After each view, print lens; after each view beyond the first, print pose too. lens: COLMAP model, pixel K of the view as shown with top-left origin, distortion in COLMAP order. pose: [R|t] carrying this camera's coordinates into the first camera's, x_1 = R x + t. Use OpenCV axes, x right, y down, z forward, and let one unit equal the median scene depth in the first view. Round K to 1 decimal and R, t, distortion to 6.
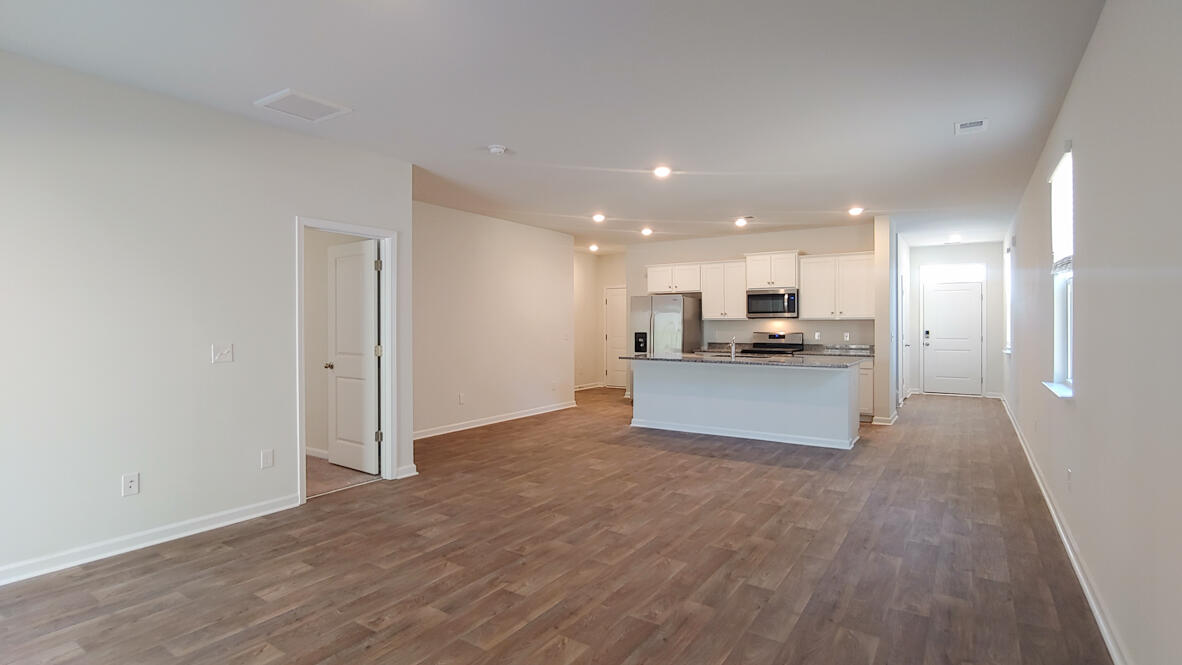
lens RADIAL K [[600.1, 0, 583.8], [0, 600.1, 330.2], [0, 0, 1]] dist [-0.020409, 0.000104]
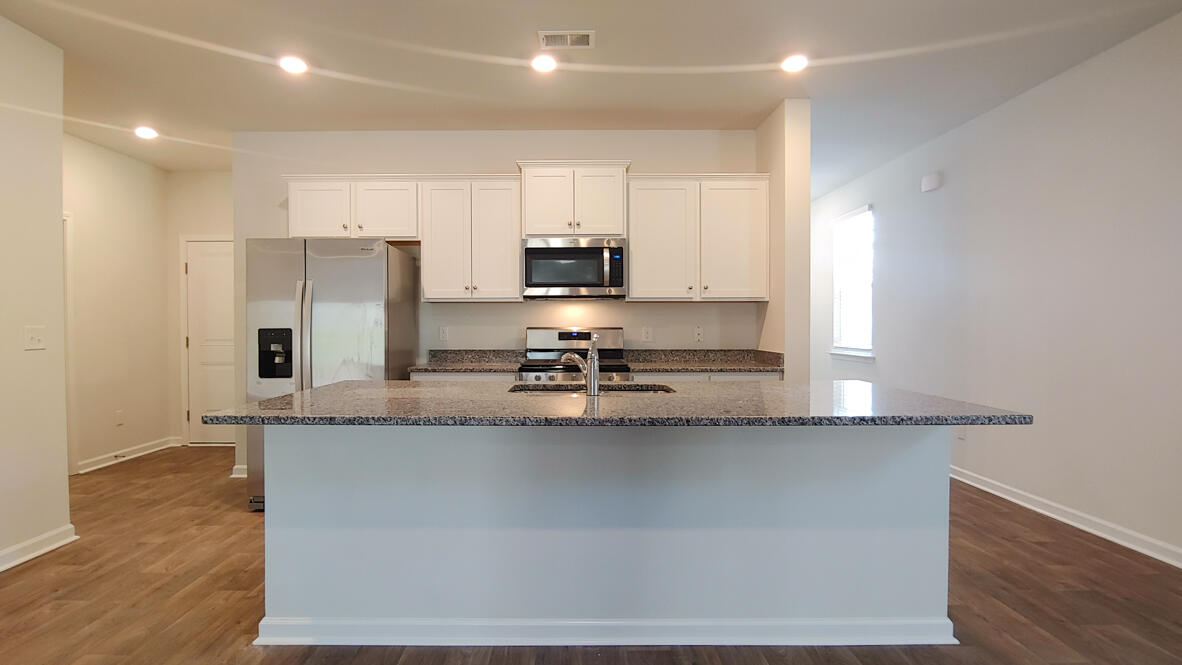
lens RADIAL K [[600.1, 0, 583.8], [0, 600.1, 330.2], [0, 0, 1]] dist [-0.020409, 0.000104]
pose [[0.825036, -0.004670, 0.565060, 0.041893], [0.009172, 0.999945, -0.005127, 0.009211], [-0.565005, 0.009413, 0.825034, 0.586173]]
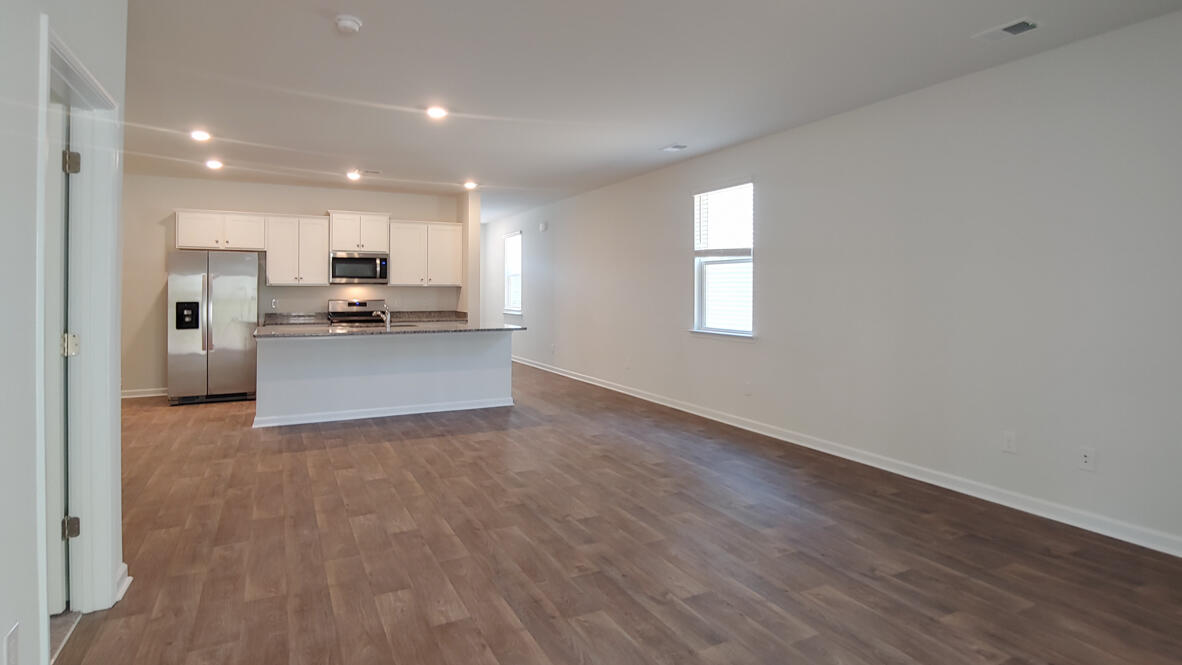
lens RADIAL K [[605.2, 0, 595.2], [0, 605.2, 293.9], [0, 0, 1]] dist [-0.013897, 0.000368]
pose [[0.467768, -0.003508, 0.883845, -0.332393], [0.008765, 0.999961, -0.000670, -0.000993], [-0.883808, 0.008061, 0.467780, 0.246101]]
